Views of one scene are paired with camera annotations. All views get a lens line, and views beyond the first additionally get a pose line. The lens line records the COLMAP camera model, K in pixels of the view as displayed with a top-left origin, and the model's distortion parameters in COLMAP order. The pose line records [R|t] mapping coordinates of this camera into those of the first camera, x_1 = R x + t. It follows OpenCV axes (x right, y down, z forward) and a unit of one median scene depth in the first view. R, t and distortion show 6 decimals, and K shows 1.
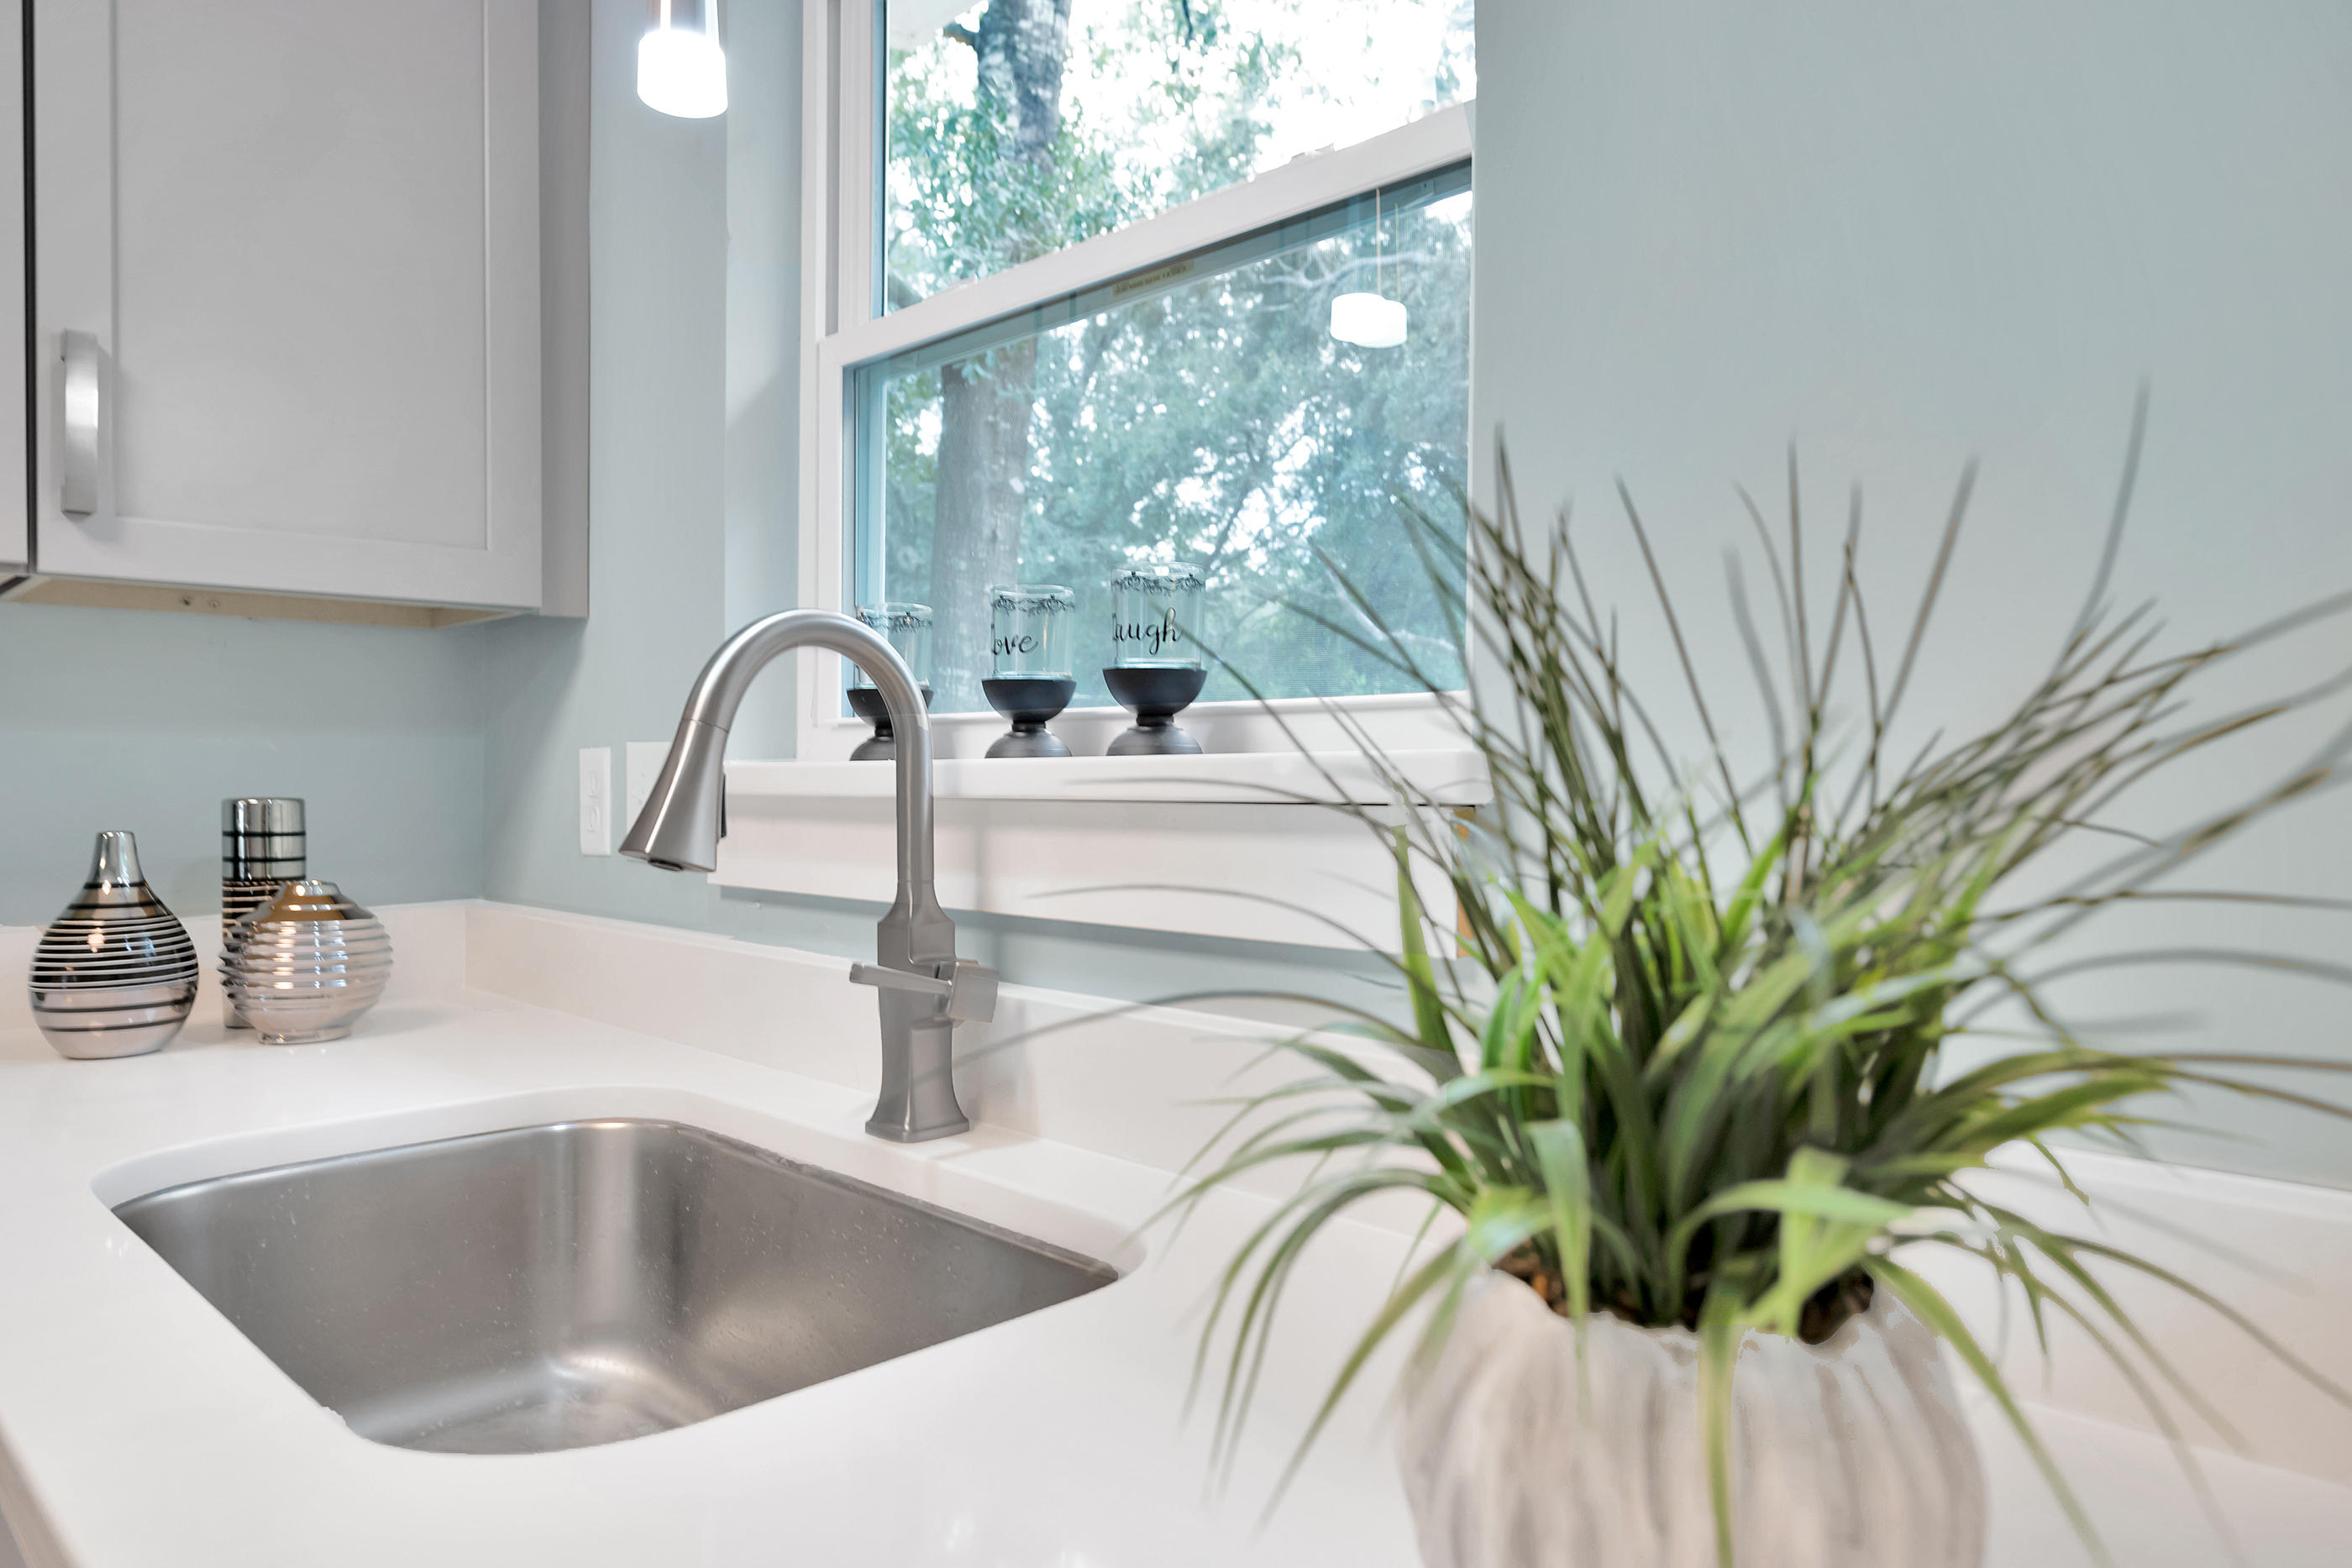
lens RADIAL K [[1529.6, 0, 1176.0], [0, 1529.6, 784.0], [0, 0, 1]] dist [0.001143, 0.000343]
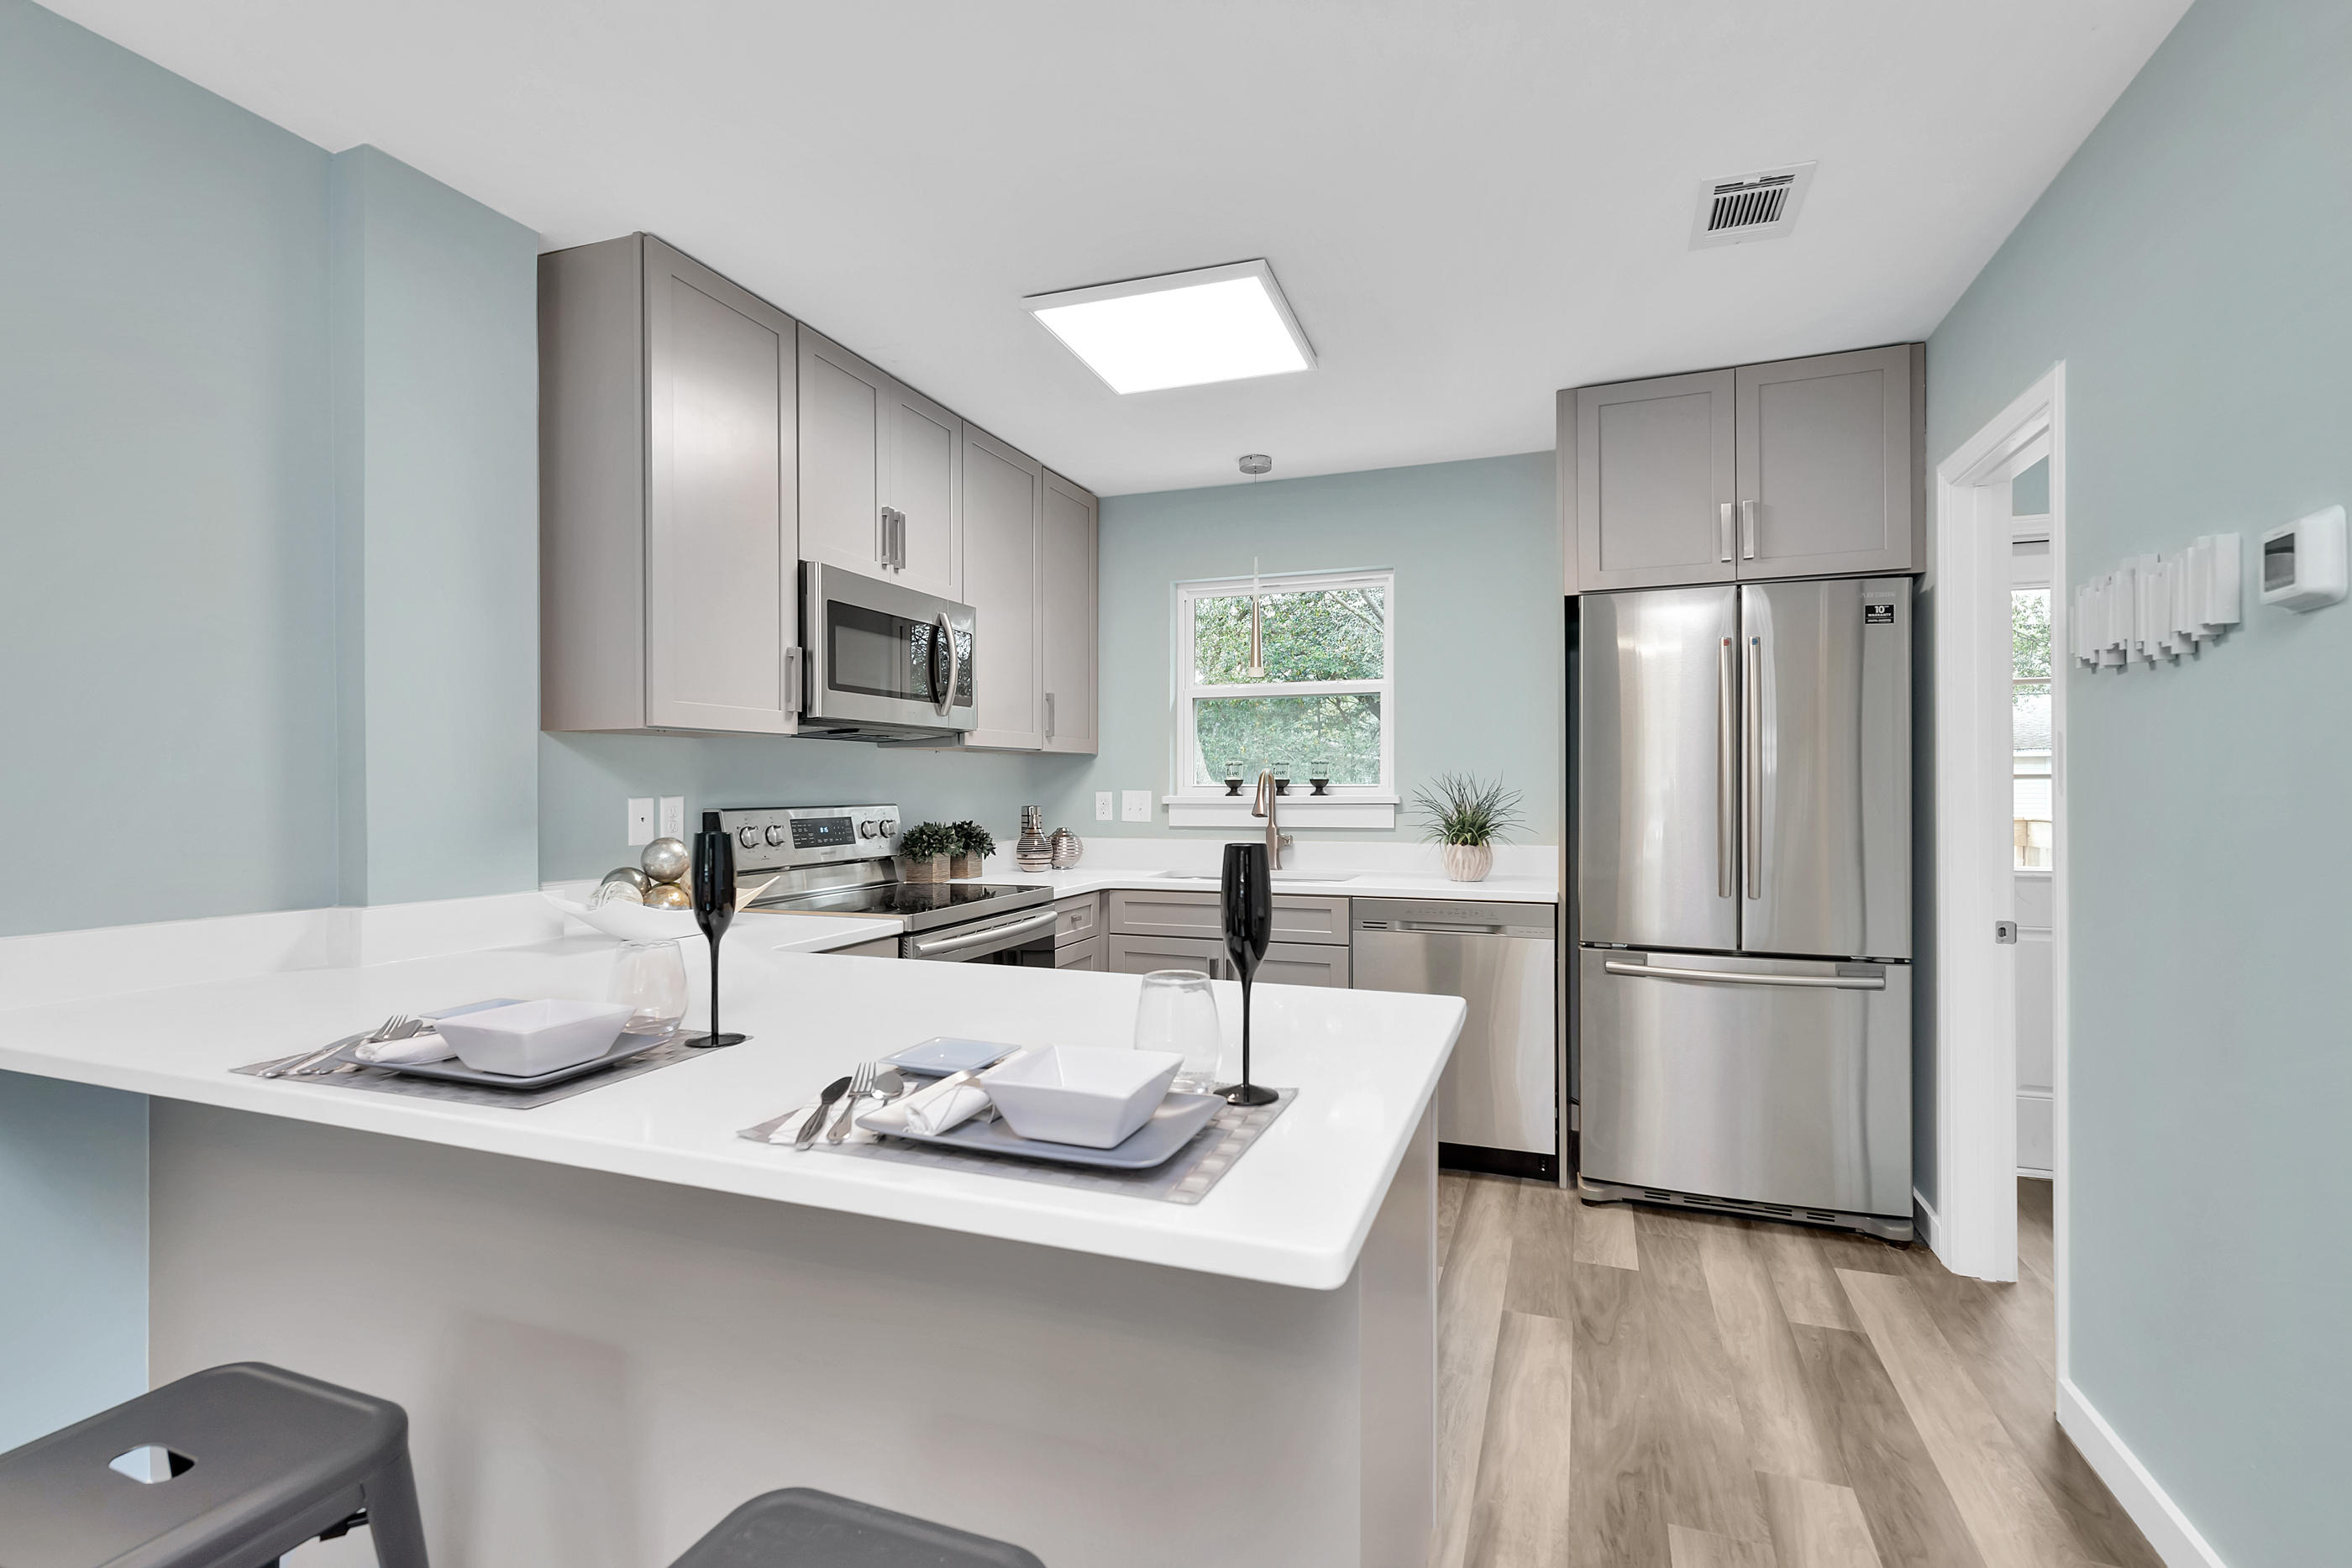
lens RADIAL K [[1078.4, 0, 1176.0], [0, 1078.4, 784.0], [0, 0, 1]] dist [0.003261, 0.000530]
pose [[0.915260, -0.000928, 0.402862, -1.513145], [0.004078, 0.999967, -0.006961, -0.027495], [-0.402843, 0.008014, 0.915234, -1.730833]]
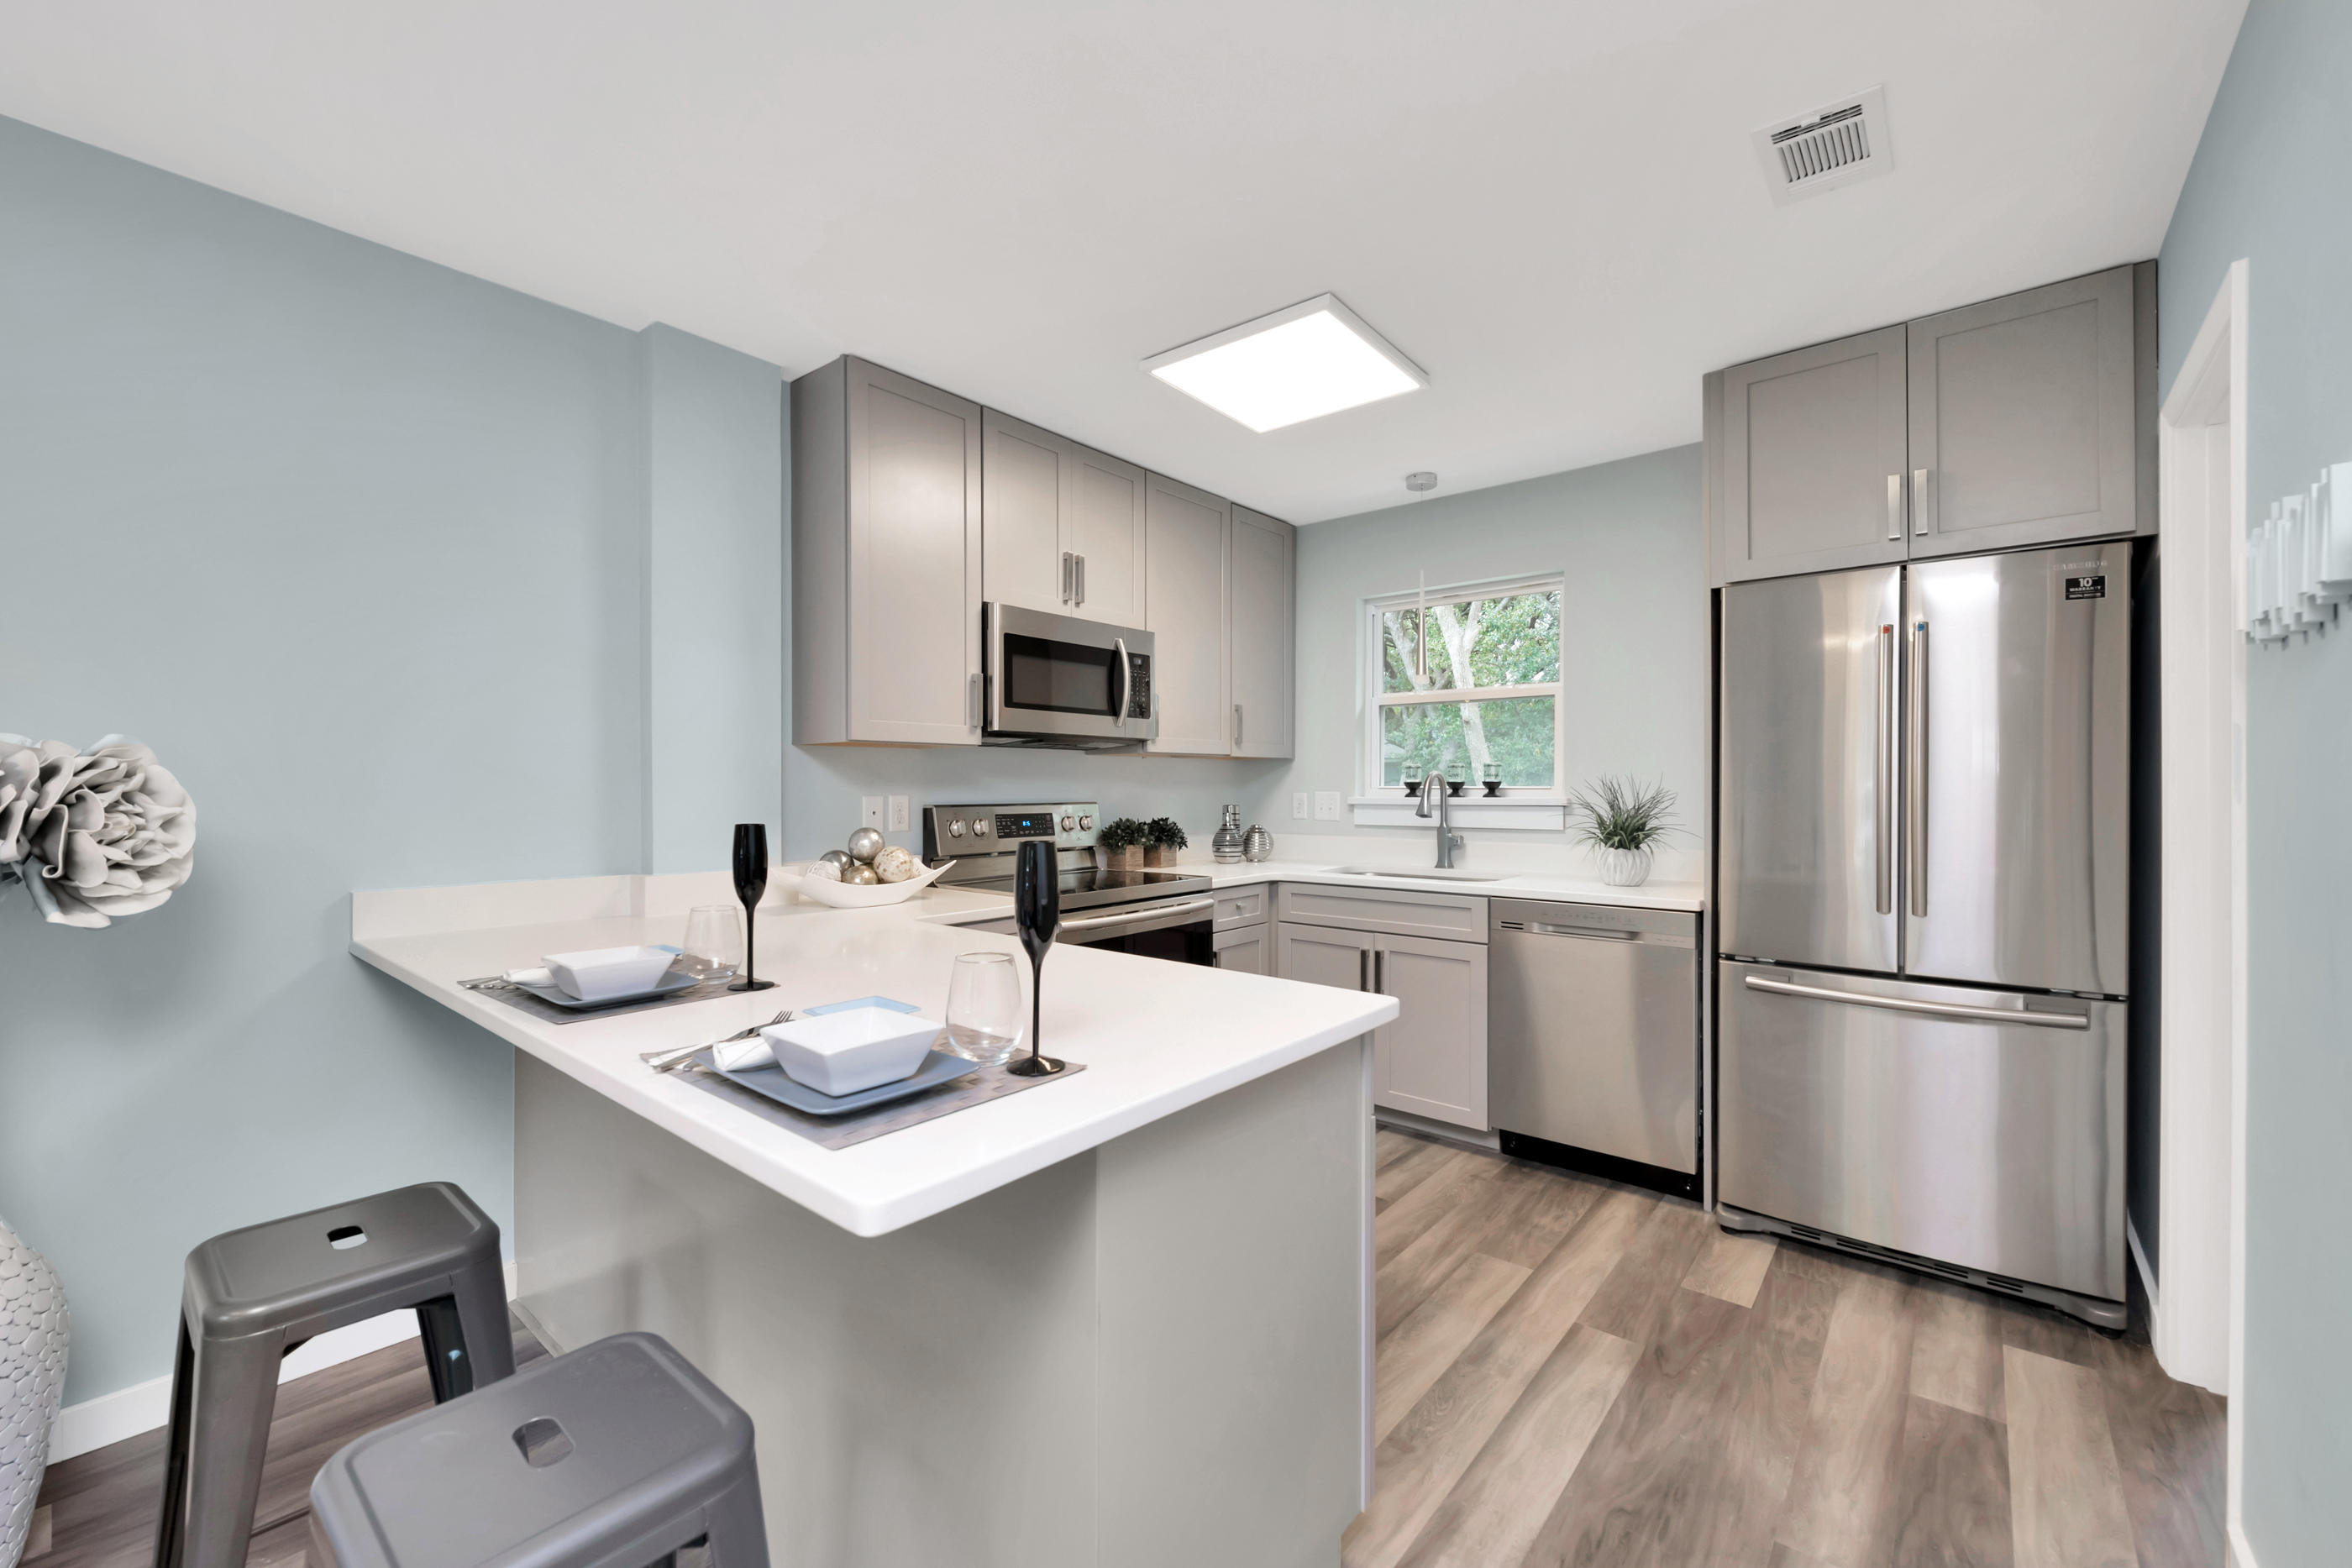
lens RADIAL K [[963.8, 0, 1166.2], [0, 963.8, 786.4], [0, 0, 1]] dist [-0.001048, -0.000959]
pose [[0.997167, 0.001035, 0.075209, -1.105976], [-0.000565, 0.999980, -0.006270, -0.028570], [-0.075214, 0.006210, 0.997148, -1.818868]]
